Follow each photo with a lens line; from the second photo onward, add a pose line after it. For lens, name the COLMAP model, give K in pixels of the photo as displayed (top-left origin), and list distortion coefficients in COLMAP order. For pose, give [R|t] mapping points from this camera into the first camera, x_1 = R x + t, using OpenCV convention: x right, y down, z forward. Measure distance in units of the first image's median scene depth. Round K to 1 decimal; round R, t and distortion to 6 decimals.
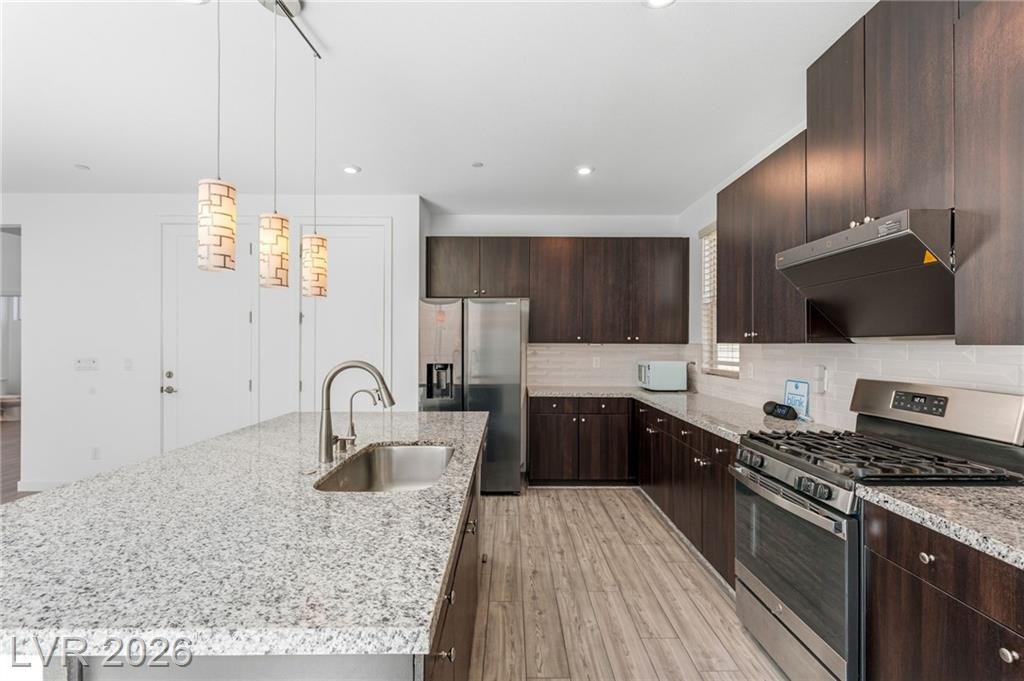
lens RADIAL K [[465.8, 0, 516.3], [0, 465.8, 343.0], [0, 0, 1]] dist [0.004068, -0.000644]
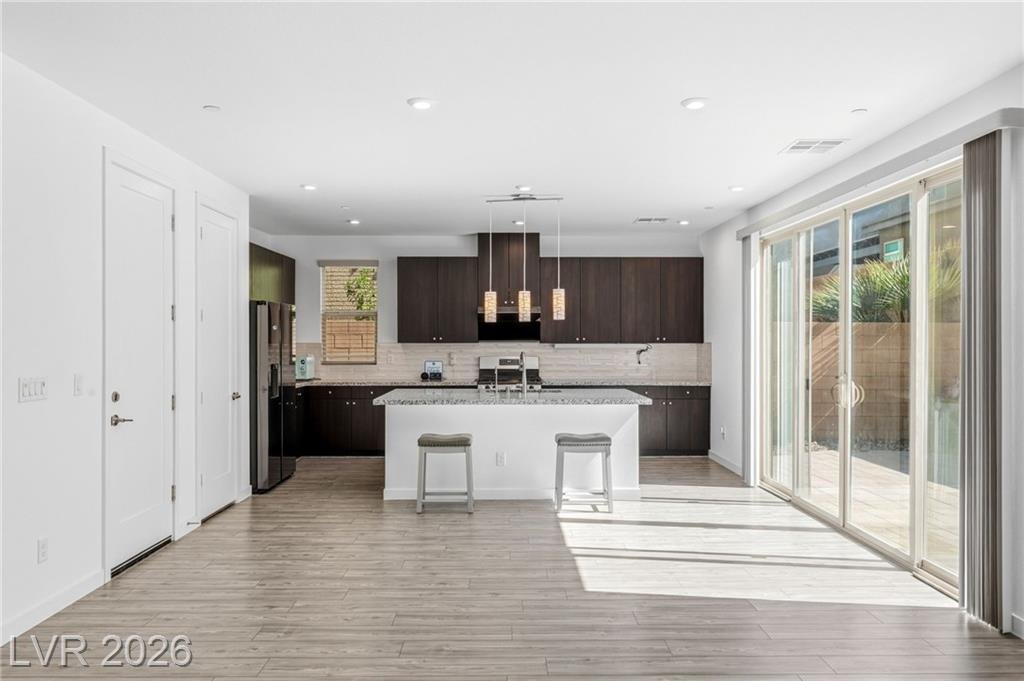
lens RADIAL K [[739.0, 0, 515.6], [0, 739.0, 337.8], [0, 0, 1]] dist [0.020946, -0.001140]
pose [[-0.013767, -0.001794, 0.999904, -2.787345], [-0.004614, 0.999988, 0.001731, -0.028741], [-0.999895, -0.004590, -0.013775, 0.720764]]
